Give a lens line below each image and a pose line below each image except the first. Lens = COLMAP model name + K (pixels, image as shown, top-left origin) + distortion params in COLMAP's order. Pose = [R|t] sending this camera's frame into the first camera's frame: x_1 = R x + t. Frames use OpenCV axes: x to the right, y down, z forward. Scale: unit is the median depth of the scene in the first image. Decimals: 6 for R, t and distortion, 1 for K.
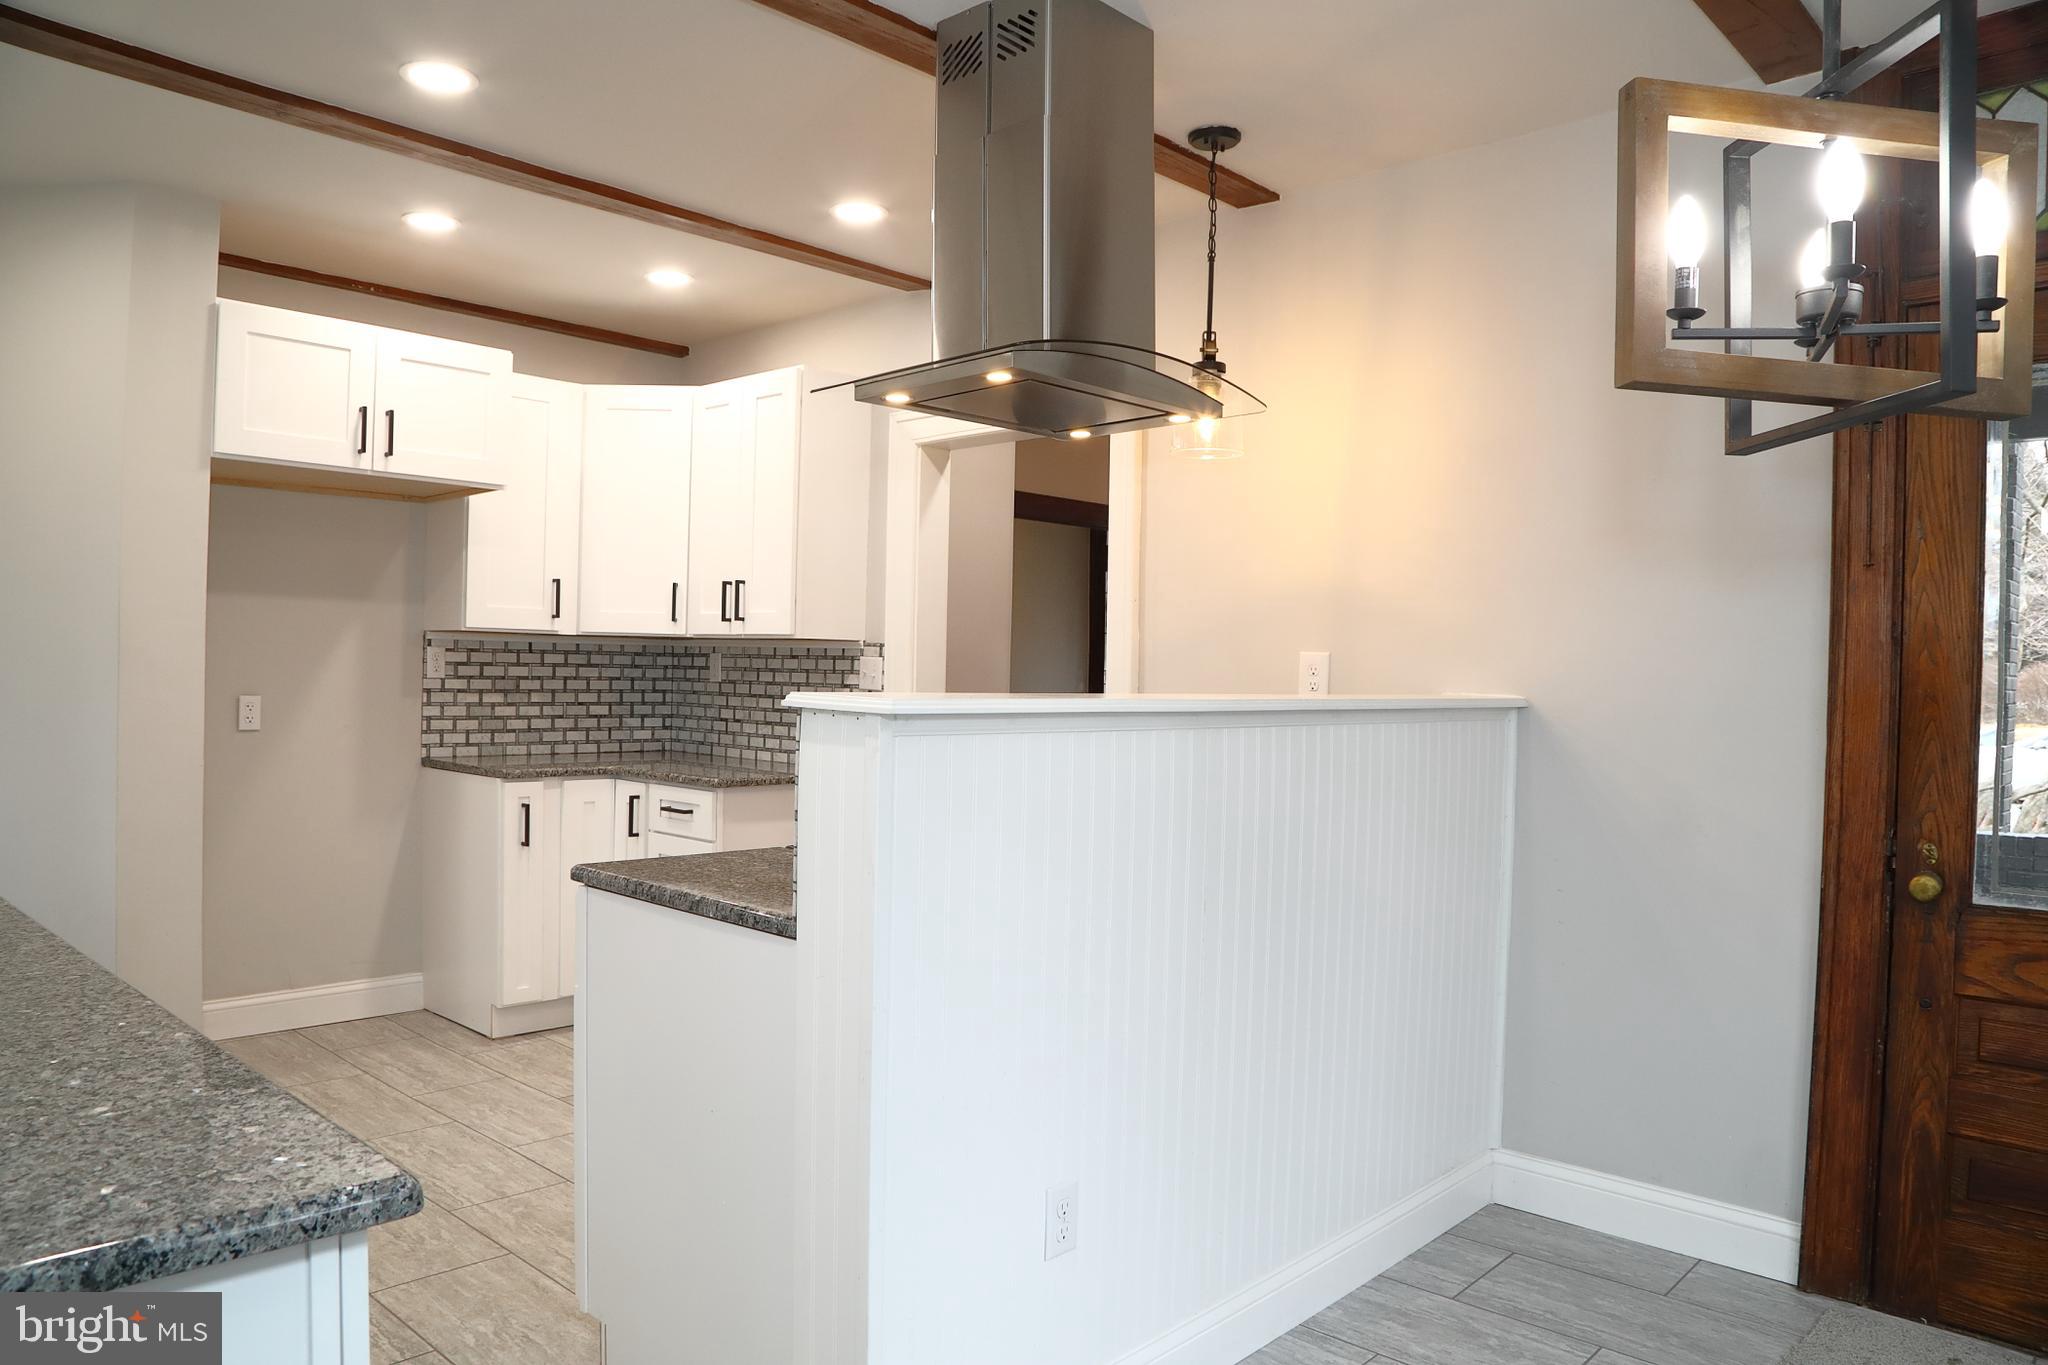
lens RADIAL K [[1407.3, 0, 1021.3], [0, 1407.3, 687.4], [0, 0, 1]] dist [-0.114039, 0.046993]
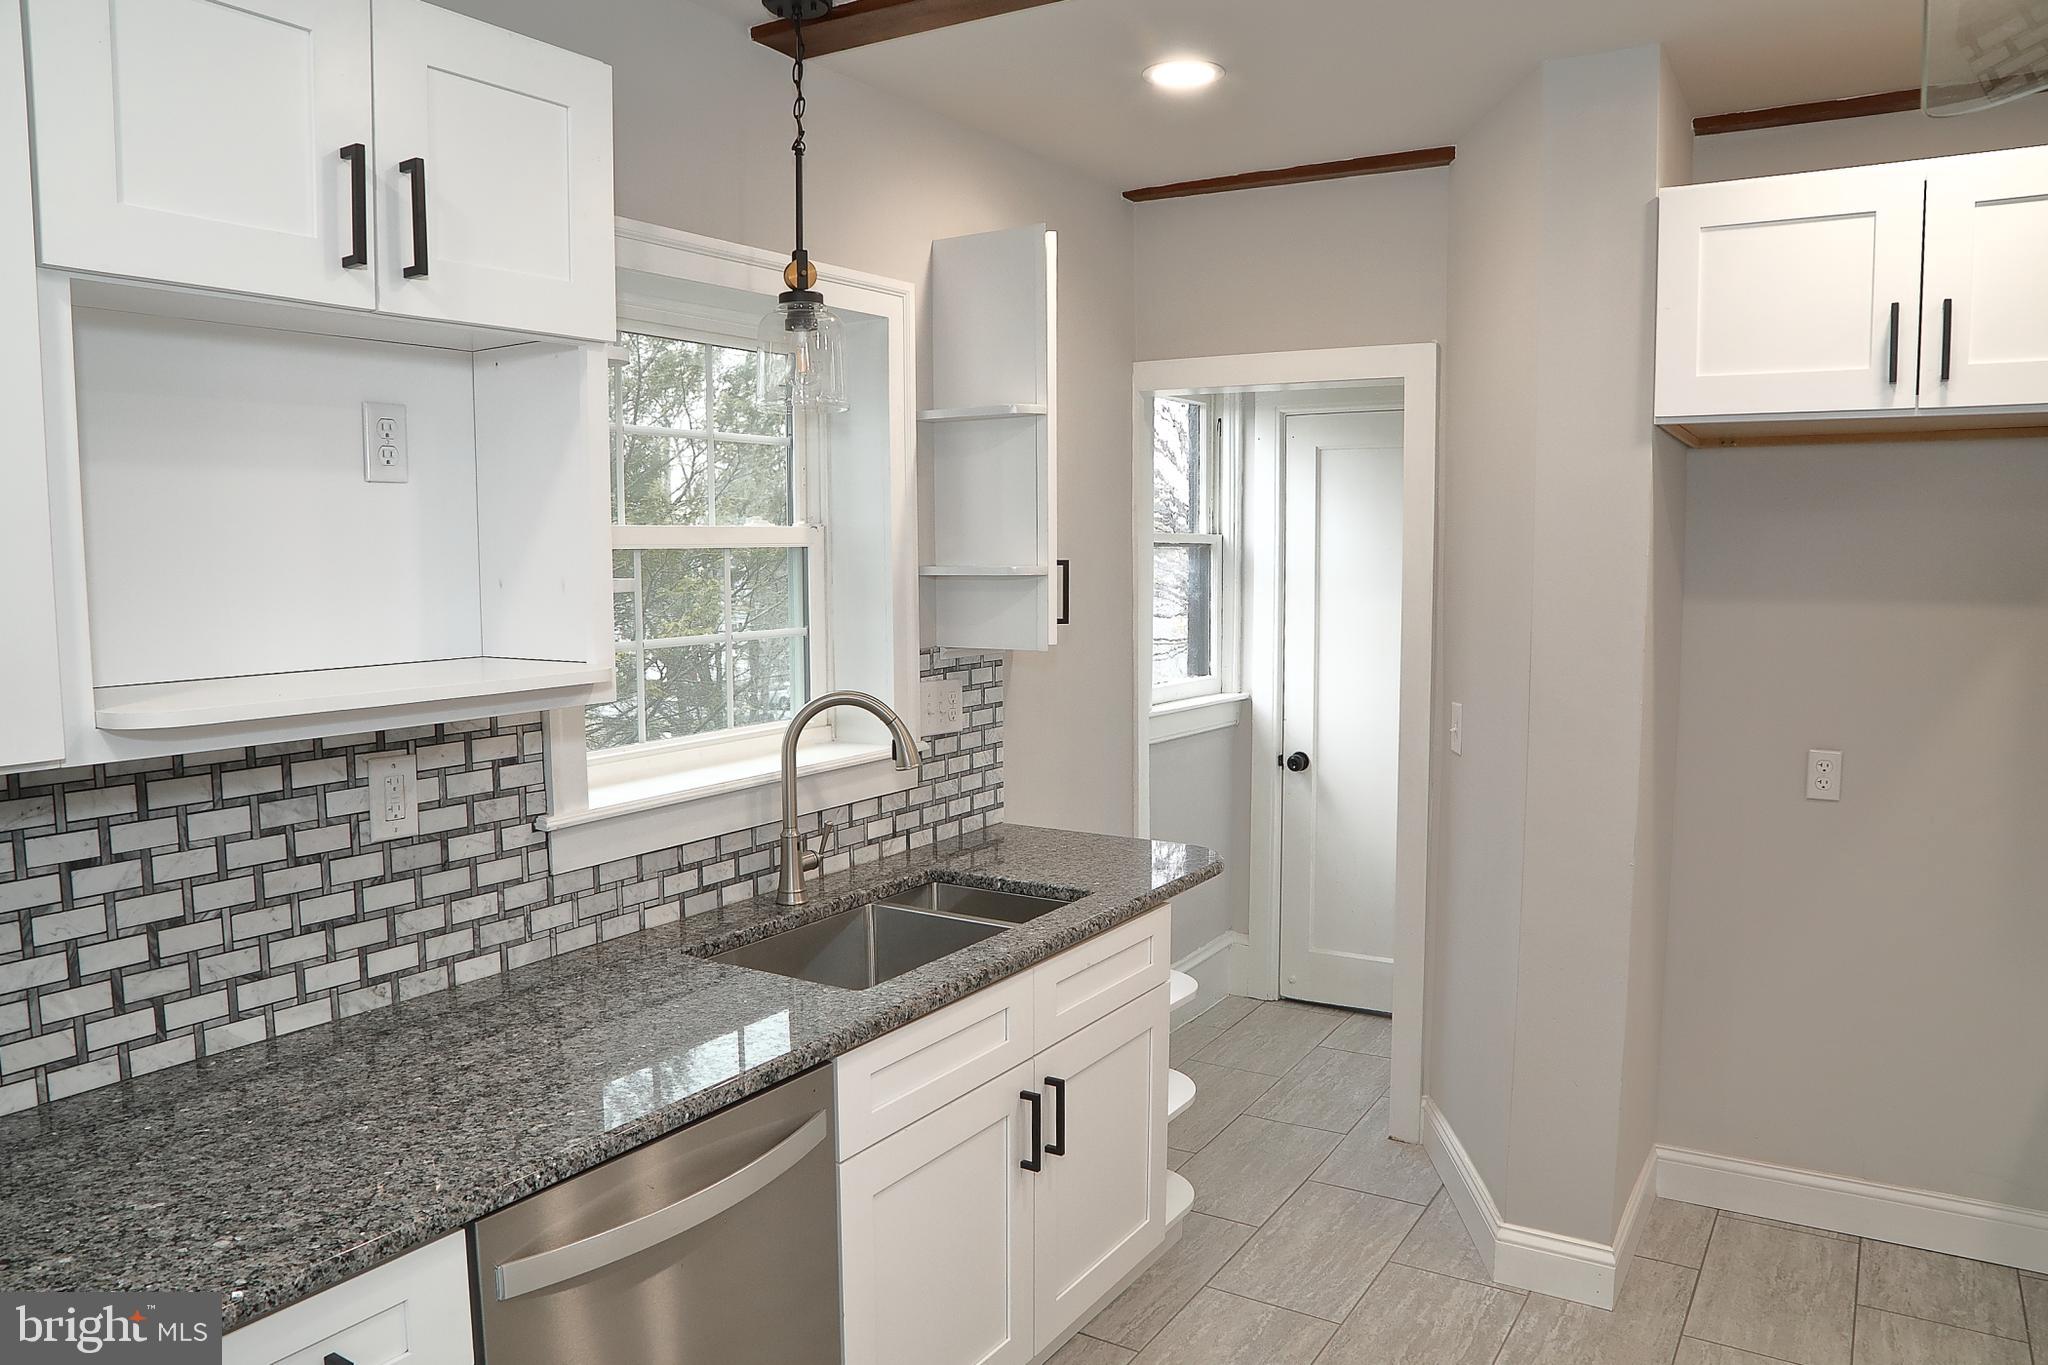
lens RADIAL K [[1407.3, 0, 994.8], [0, 1407.3, 694.9], [0, 0, 1]] dist [-0.114039, 0.046993]
pose [[0.167754, 0.075283, -0.982950, 0.030591], [0.003430, 0.997029, 0.076947, -0.069900], [0.985823, -0.016280, 0.166997, 0.439322]]
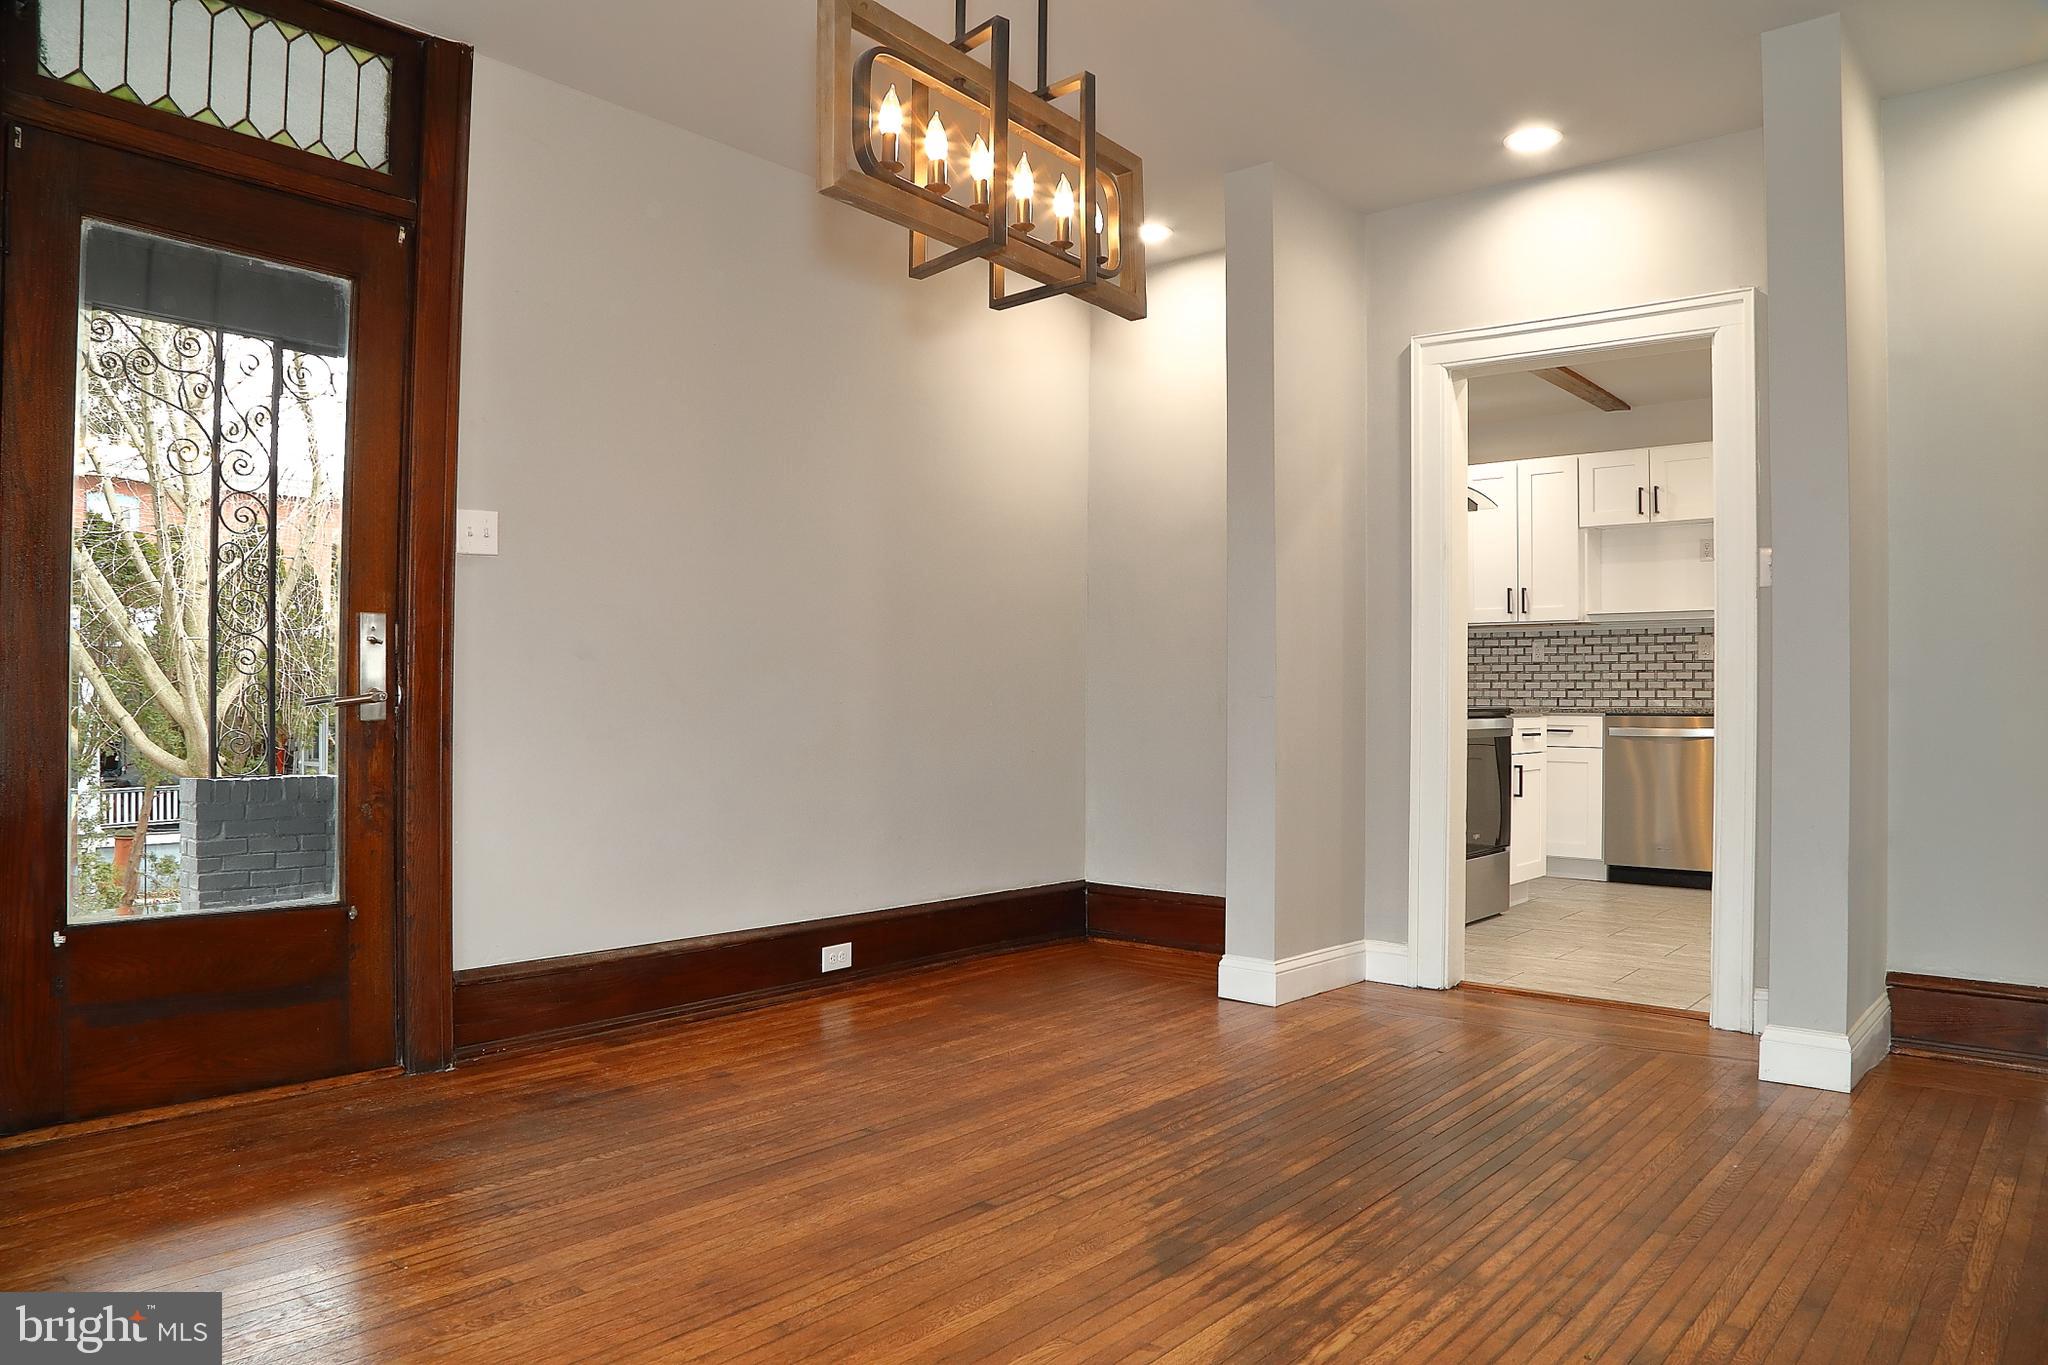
lens RADIAL K [[1407.3, 0, 1008.6], [0, 1407.3, 689.7], [0, 0, 1]] dist [-0.114039, 0.046993]
pose [[-0.999178, -0.024848, -0.032031, 0.412269], [-0.025015, 0.999675, 0.004848, 0.054943], [0.031900, 0.005645, -0.999475, 1.855712]]
